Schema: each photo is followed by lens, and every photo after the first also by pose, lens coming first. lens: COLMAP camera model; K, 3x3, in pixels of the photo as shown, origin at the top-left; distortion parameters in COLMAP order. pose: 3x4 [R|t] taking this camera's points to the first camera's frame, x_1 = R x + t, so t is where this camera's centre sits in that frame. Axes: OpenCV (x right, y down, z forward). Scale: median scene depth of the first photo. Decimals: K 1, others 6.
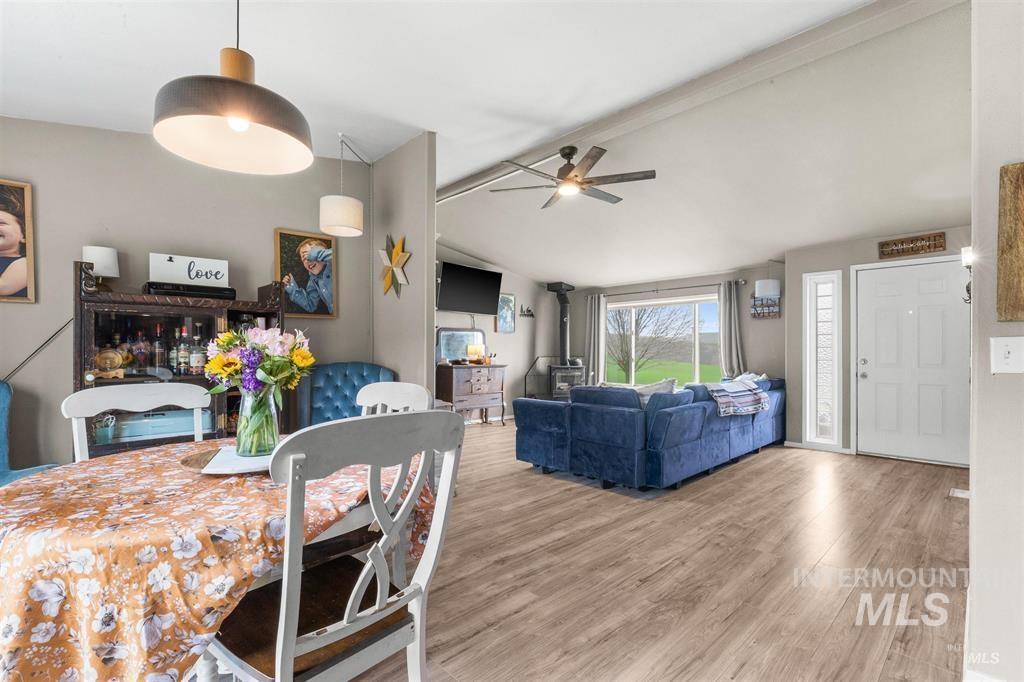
lens RADIAL K [[469.9, 0, 515.5], [0, 469.9, 349.4], [0, 0, 1]] dist [0.000332, 0.001207]
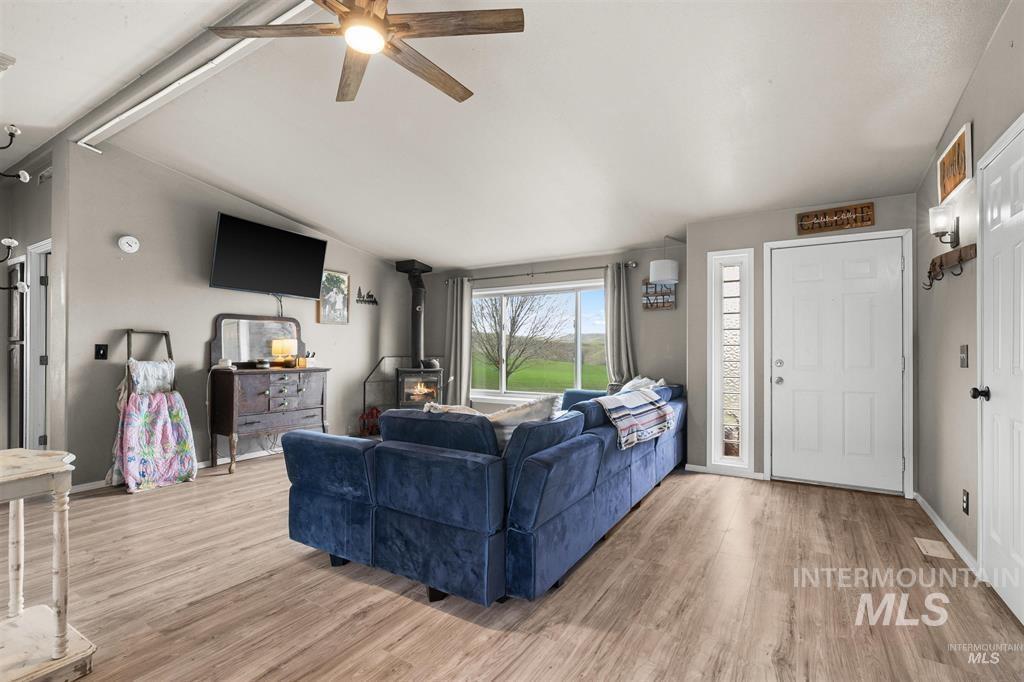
lens RADIAL K [[469.9, 0, 513.5], [0, 469.9, 347.4], [0, 0, 1]] dist [0.000332, 0.001207]
pose [[0.969813, 0.004463, 0.243808, 0.101787], [-0.003816, 0.999988, -0.003127, 0.003135], [-0.243818, 0.002102, 0.969819, 0.312497]]
